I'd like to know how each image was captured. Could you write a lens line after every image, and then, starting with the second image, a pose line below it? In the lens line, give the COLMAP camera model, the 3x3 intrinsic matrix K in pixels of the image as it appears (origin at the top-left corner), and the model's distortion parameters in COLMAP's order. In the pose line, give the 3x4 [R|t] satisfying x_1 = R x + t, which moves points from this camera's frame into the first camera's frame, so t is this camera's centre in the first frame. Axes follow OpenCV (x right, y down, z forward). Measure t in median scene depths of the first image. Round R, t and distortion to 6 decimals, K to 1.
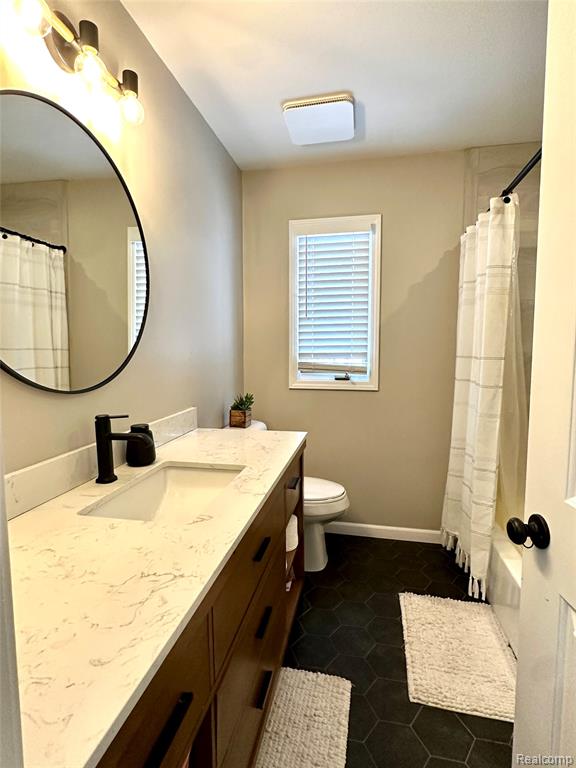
lens RADIAL K [[376.6, 0, 288.0], [0, 376.6, 384.0], [0, 0, 1]] dist [-0.009157, 0.000024]
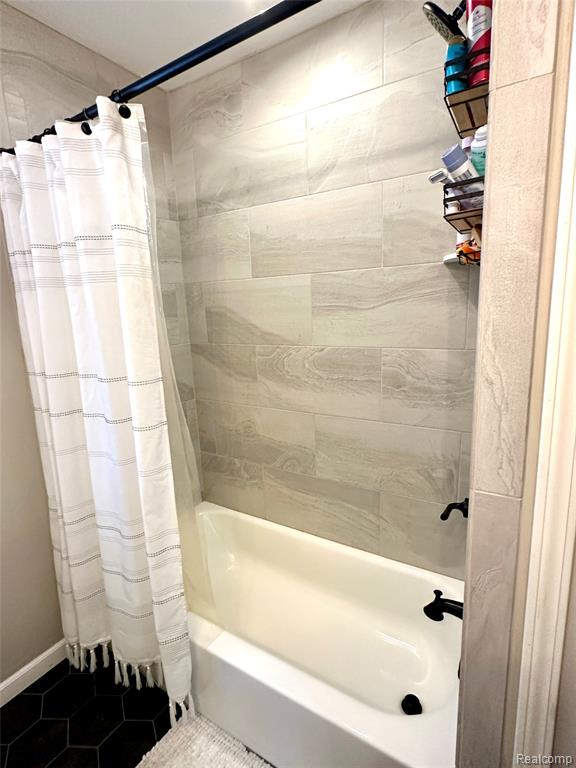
lens RADIAL K [[376.6, 0, 288.0], [0, 376.6, 384.0], [0, 0, 1]] dist [-0.009157, 0.000024]
pose [[0.343851, -0.189943, 0.919613, 0.056491], [0.129188, 0.979585, 0.154026, -0.129809], [-0.930095, 0.065841, 0.361369, 0.561732]]
